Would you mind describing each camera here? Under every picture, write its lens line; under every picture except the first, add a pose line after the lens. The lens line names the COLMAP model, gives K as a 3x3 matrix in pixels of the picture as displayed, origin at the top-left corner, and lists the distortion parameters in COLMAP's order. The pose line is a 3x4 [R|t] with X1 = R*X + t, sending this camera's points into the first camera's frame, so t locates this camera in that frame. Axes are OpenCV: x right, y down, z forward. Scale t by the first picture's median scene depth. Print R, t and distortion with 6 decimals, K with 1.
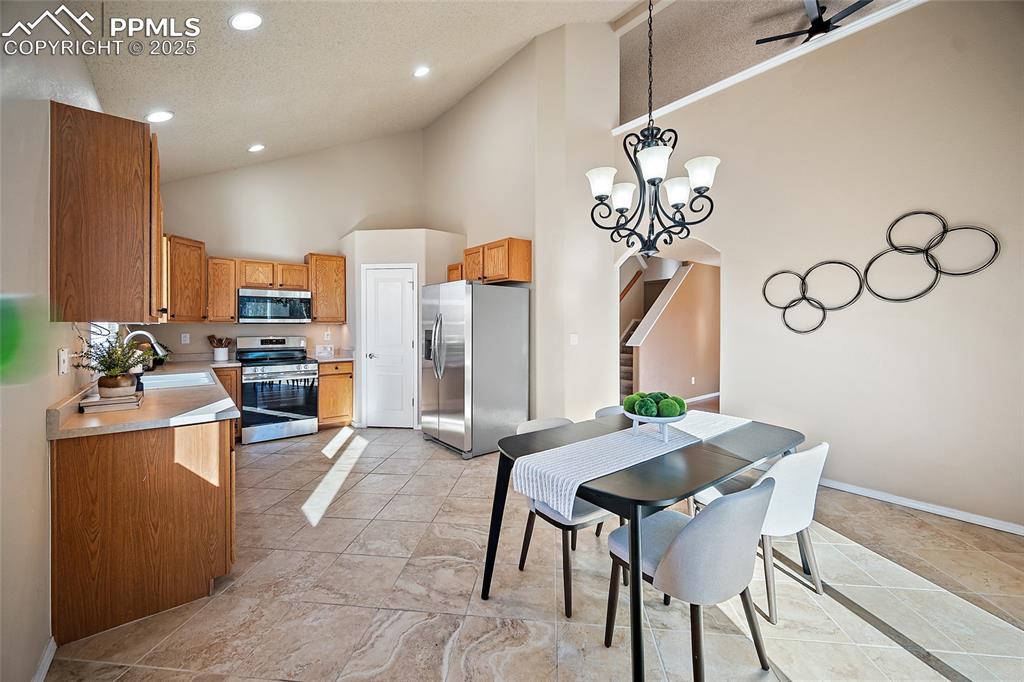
lens RADIAL K [[401.1, 0, 522.6], [0, 401.1, 323.9], [0, 0, 1]] dist [-0.002503, -0.000385]
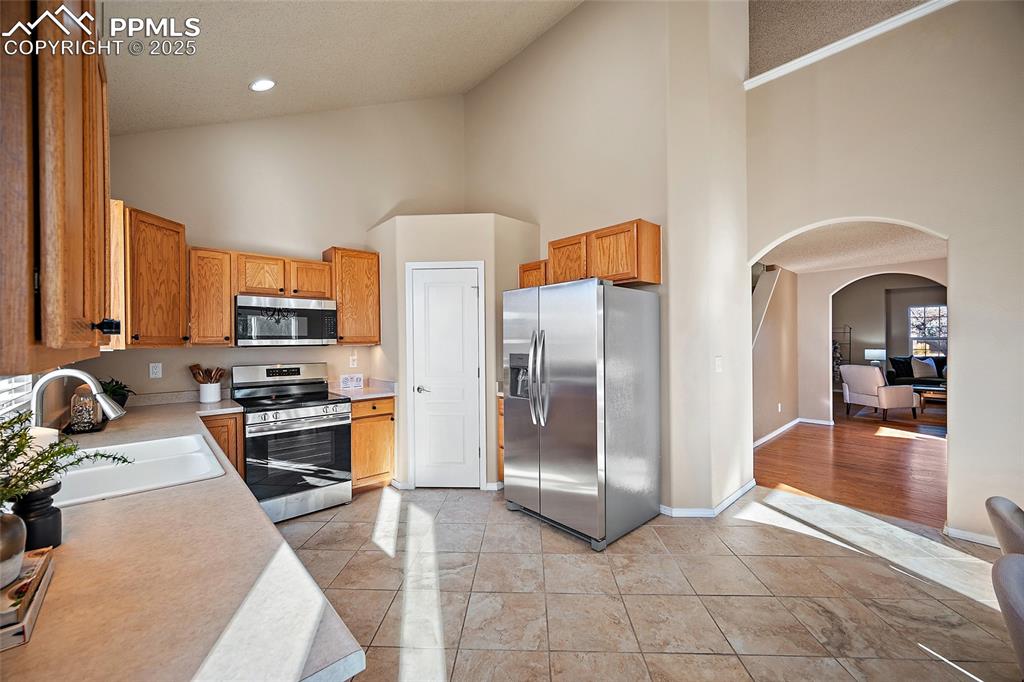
lens RADIAL K [[401.1, 0, 512.1], [0, 401.1, 340.7], [0, 0, 1]] dist [-0.002503, -0.000385]
pose [[0.999272, -0.008839, 0.037121, -0.269756], [0.008766, 0.999959, 0.002116, -0.008874], [-0.037138, -0.001789, 0.999309, 0.307999]]
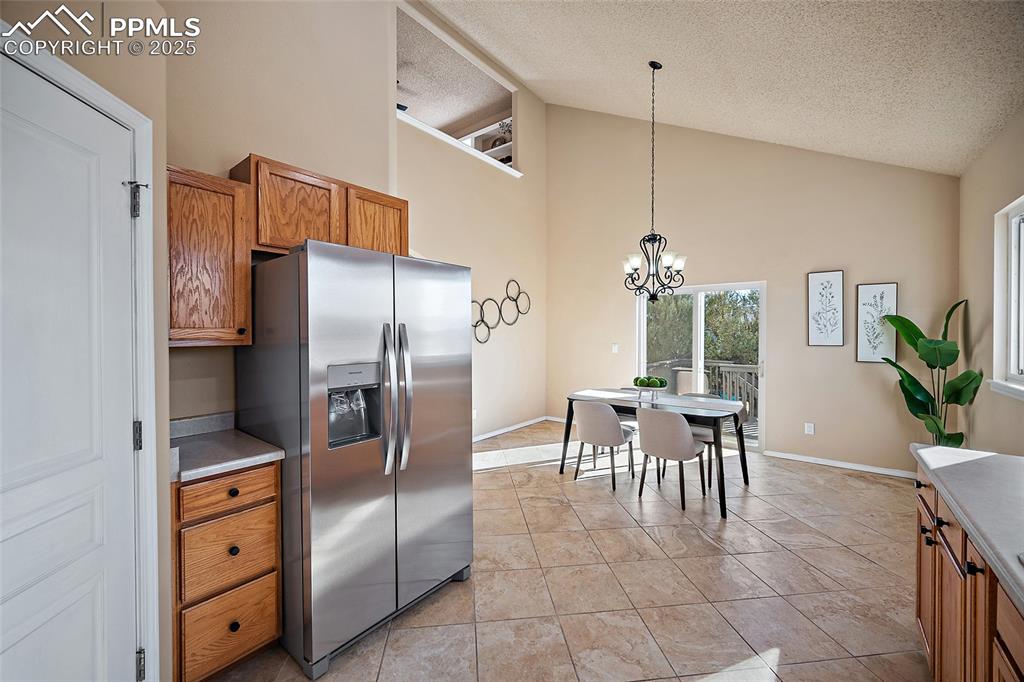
lens RADIAL K [[401.1, 0, 512.0], [0, 401.1, 331.8], [0, 0, 1]] dist [-0.002503, -0.000385]
pose [[-0.195361, 0.000888, 0.980731, -0.640355], [-0.000238, 1.000000, -0.000953, -0.014791], [-0.980731, -0.000419, -0.195361, 0.928942]]
